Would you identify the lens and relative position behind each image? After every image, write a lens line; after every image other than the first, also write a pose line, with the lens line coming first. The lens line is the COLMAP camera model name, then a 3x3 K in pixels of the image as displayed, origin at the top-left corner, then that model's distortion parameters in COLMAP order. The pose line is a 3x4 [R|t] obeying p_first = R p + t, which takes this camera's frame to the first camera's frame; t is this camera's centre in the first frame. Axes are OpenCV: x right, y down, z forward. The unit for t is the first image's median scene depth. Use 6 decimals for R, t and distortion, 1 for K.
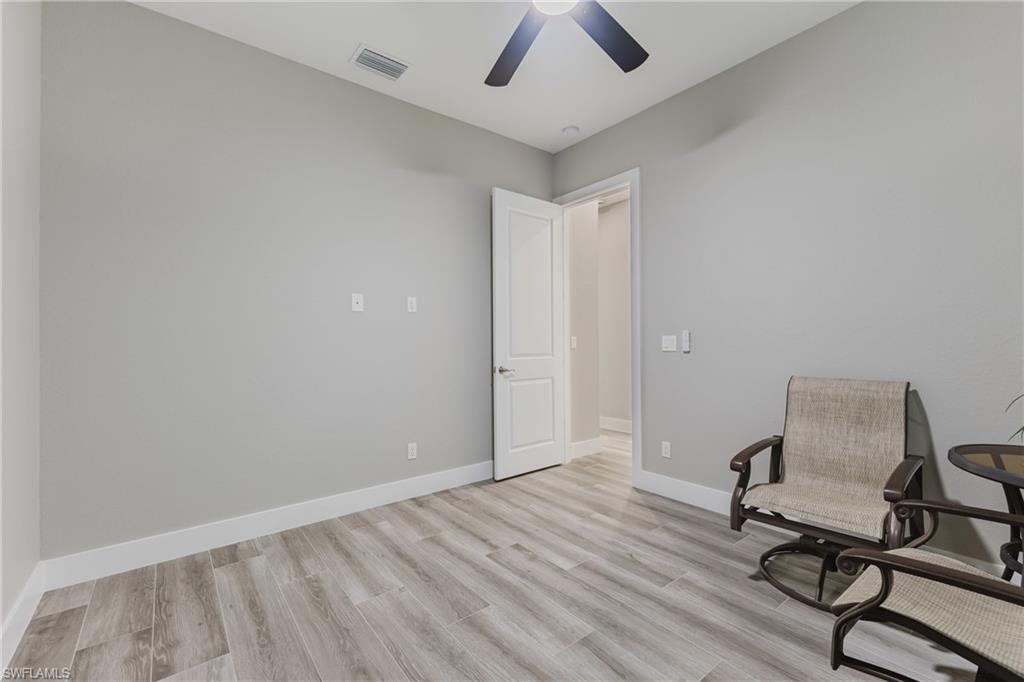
lens RADIAL K [[440.4, 0, 513.0], [0, 440.4, 340.5], [0, 0, 1]] dist [0.011662, -0.001651]
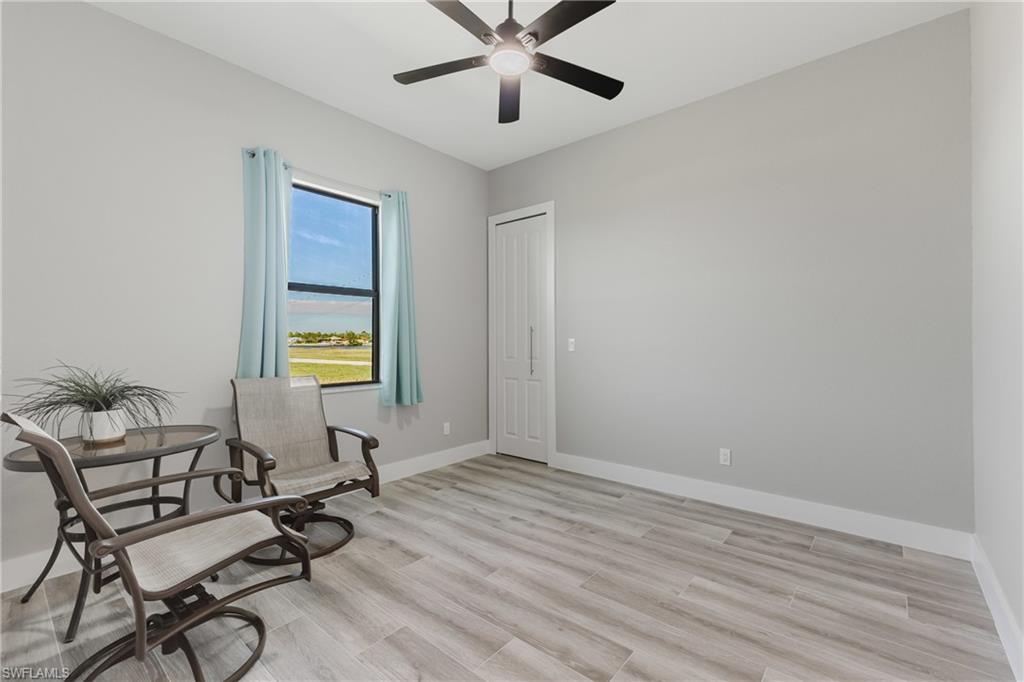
lens RADIAL K [[440.4, 0, 511.5], [0, 440.4, 340.4], [0, 0, 1]] dist [0.011662, -0.001651]
pose [[-0.980296, 0.013311, -0.197083, 0.296169], [0.013162, 0.999911, 0.002064, -0.006426], [0.197093, -0.000571, -0.980385, 1.908285]]
